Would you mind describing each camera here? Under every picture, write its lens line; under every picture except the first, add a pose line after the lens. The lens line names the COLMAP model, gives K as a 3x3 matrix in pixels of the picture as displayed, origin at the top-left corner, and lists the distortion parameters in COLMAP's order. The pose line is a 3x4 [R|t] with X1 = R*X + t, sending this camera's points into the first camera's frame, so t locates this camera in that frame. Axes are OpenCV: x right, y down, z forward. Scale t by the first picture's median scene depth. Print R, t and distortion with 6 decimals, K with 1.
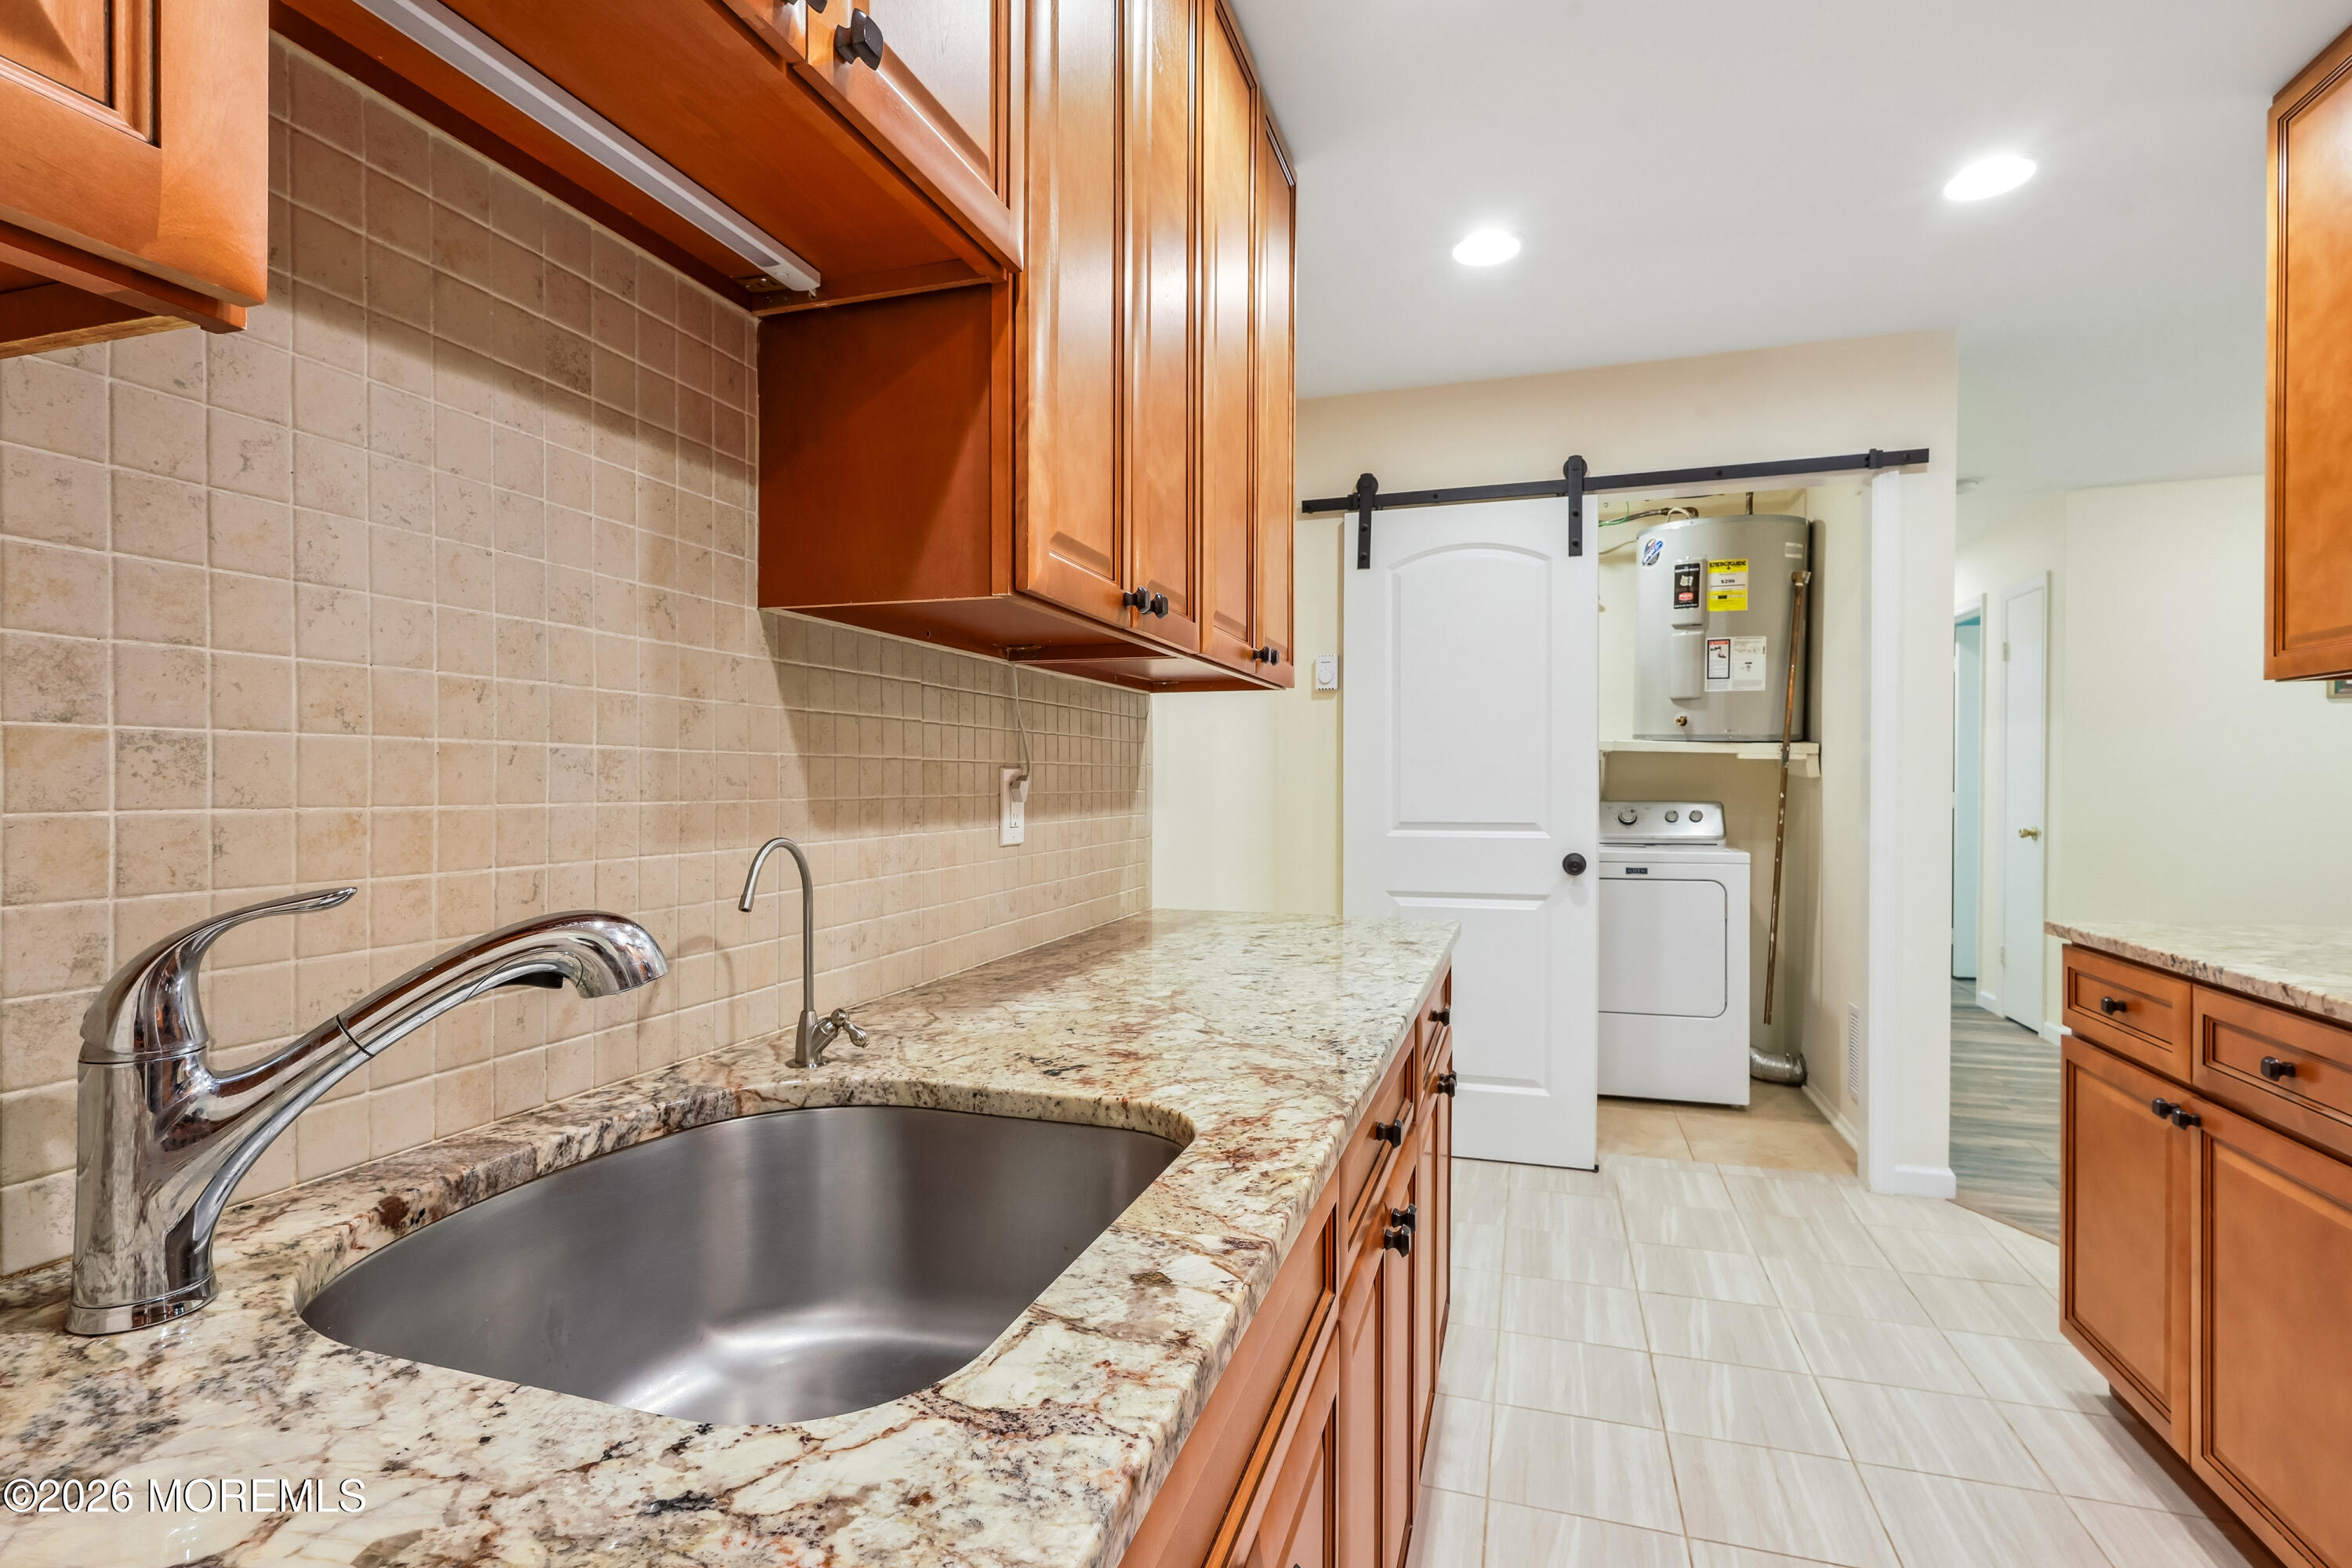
lens RADIAL K [[1076.7, 0, 1175.0], [0, 1076.7, 788.5], [0, 0, 1]] dist [0.000061, 0.001695]
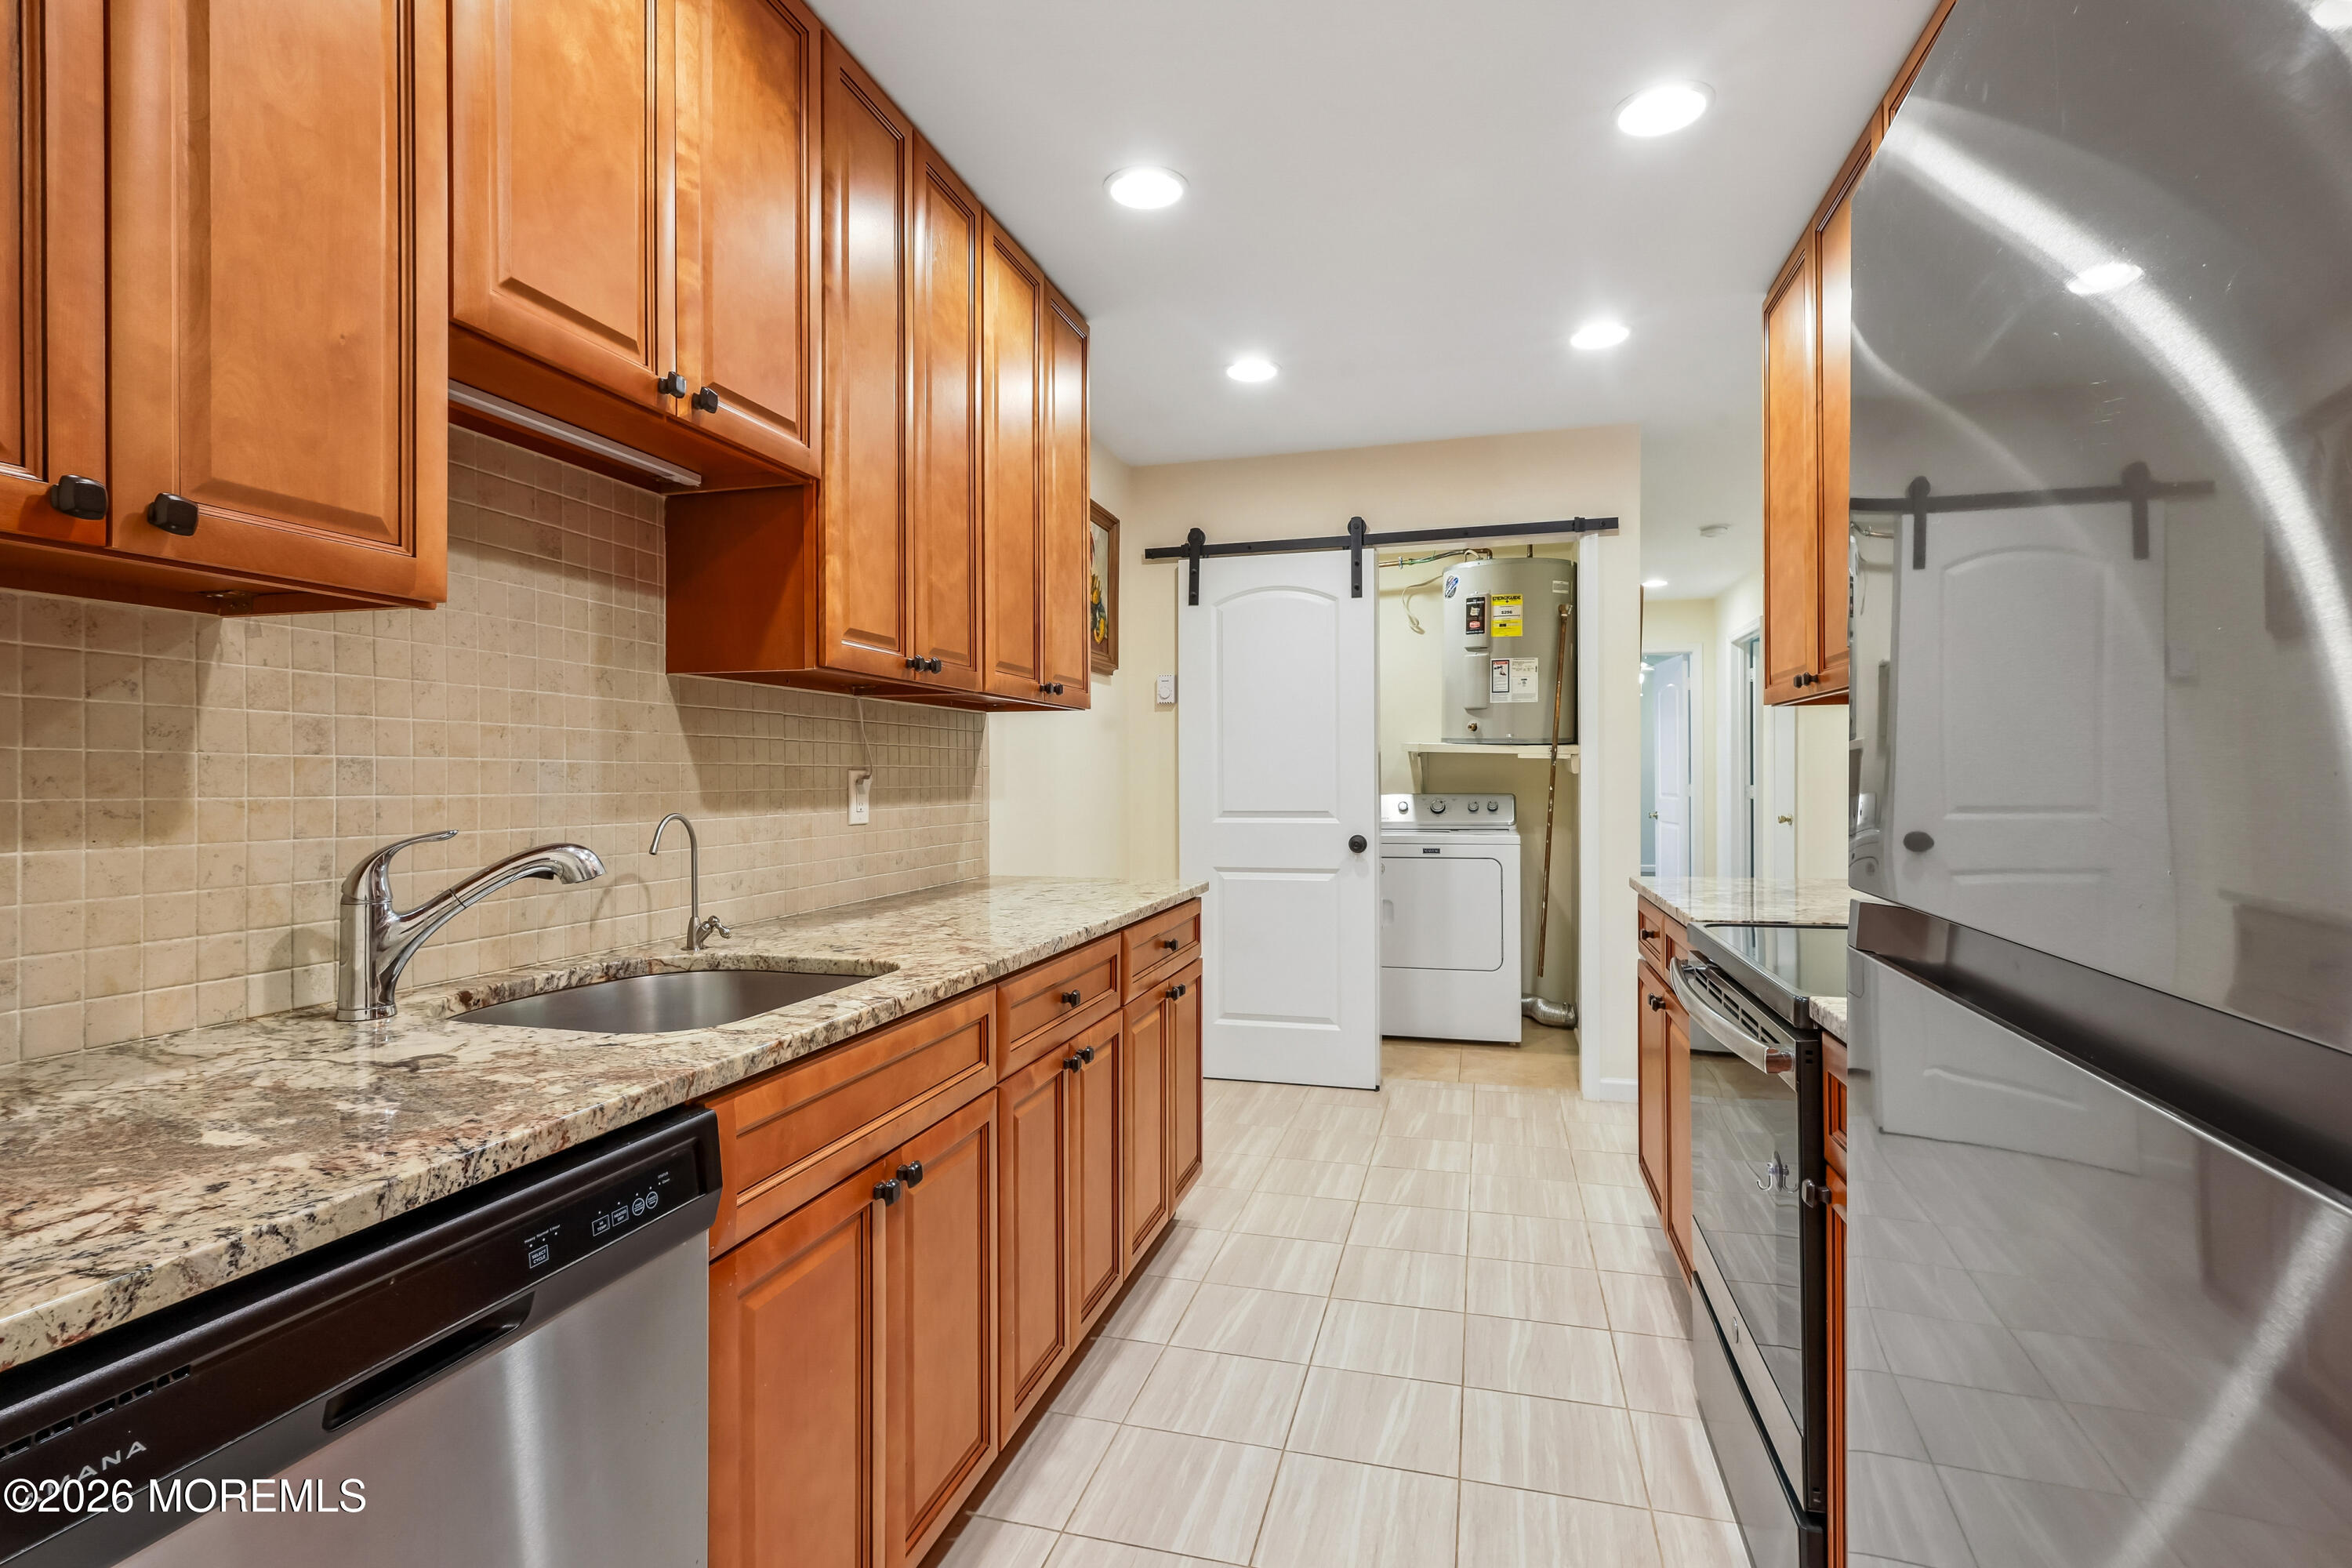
lens RADIAL K [[1076.7, 0, 1184.0], [0, 1076.7, 783.2], [0, 0, 1]] dist [0.000061, 0.001695]
pose [[0.999170, -0.004215, 0.040517, 0.232471], [0.004301, 0.999989, -0.002050, 0.002804], [-0.040507, 0.002222, 0.999177, -0.464292]]
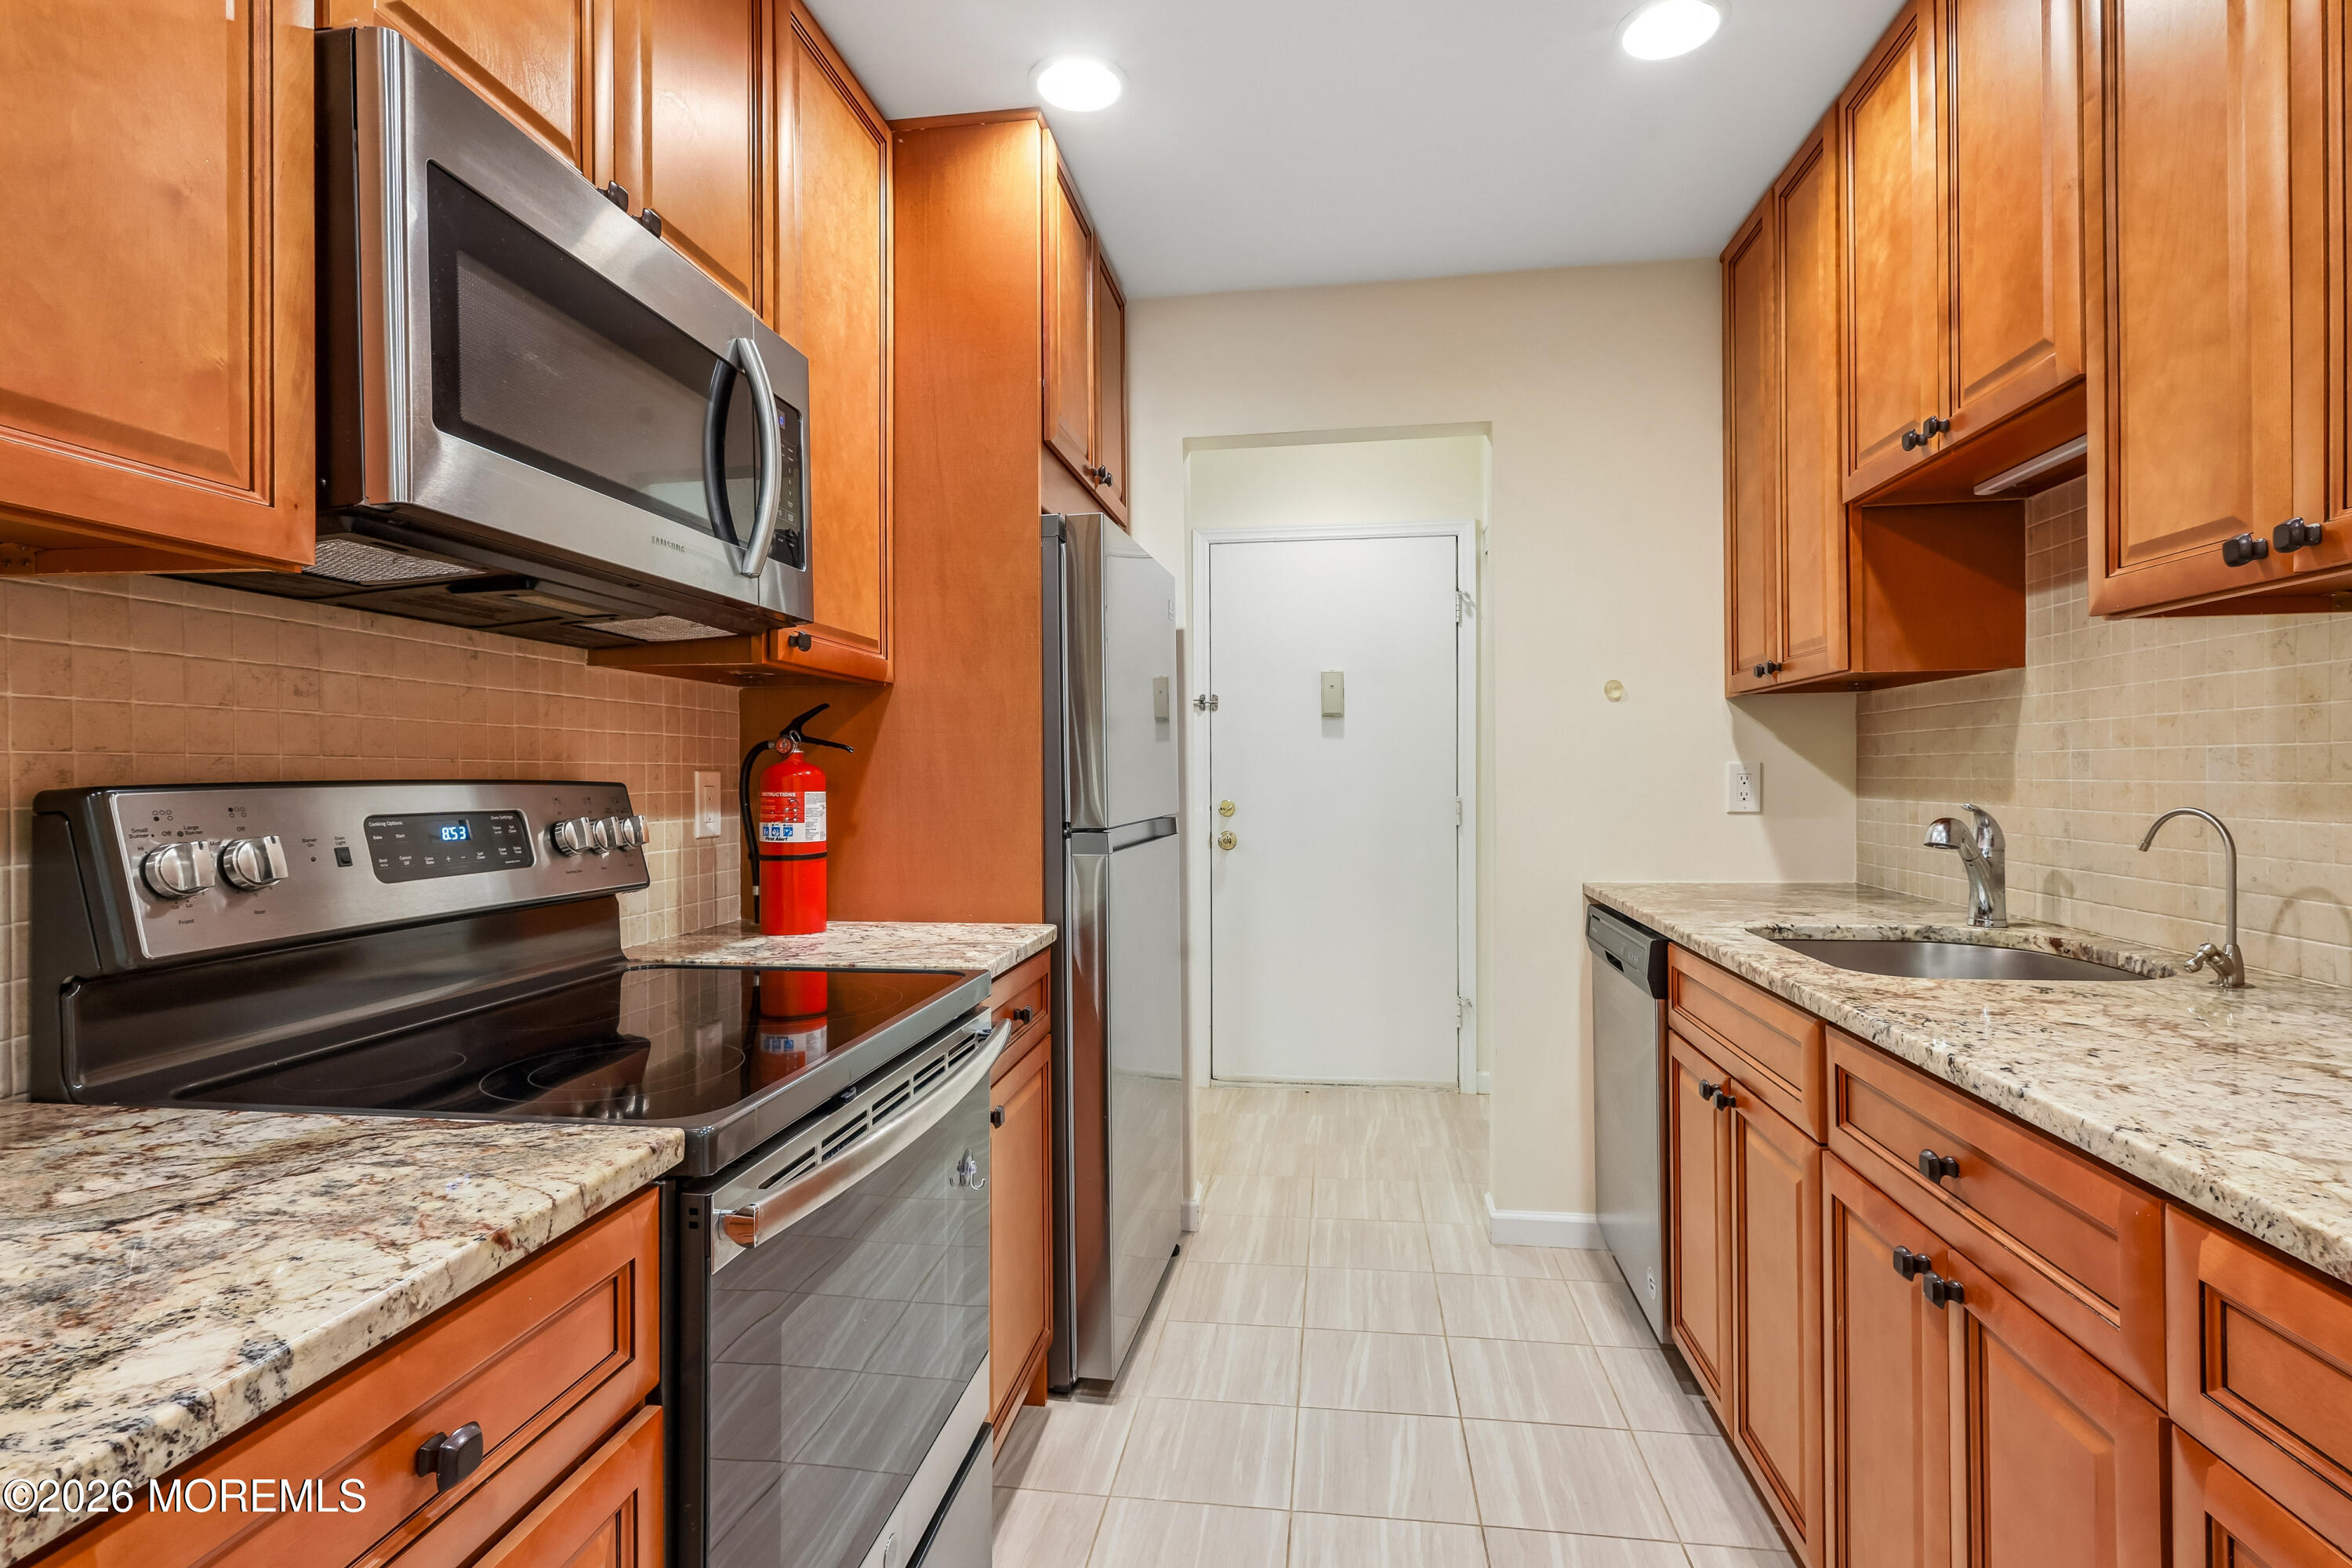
lens RADIAL K [[1076.7, 0, 1174.9], [0, 1076.7, 778.2], [0, 0, 1]] dist [0.000061, 0.001695]
pose [[-0.985701, 0.015920, -0.167748, 0.747617], [0.014773, 0.999858, 0.008084, -0.016284], [0.167853, 0.005490, -0.985797, 1.370741]]
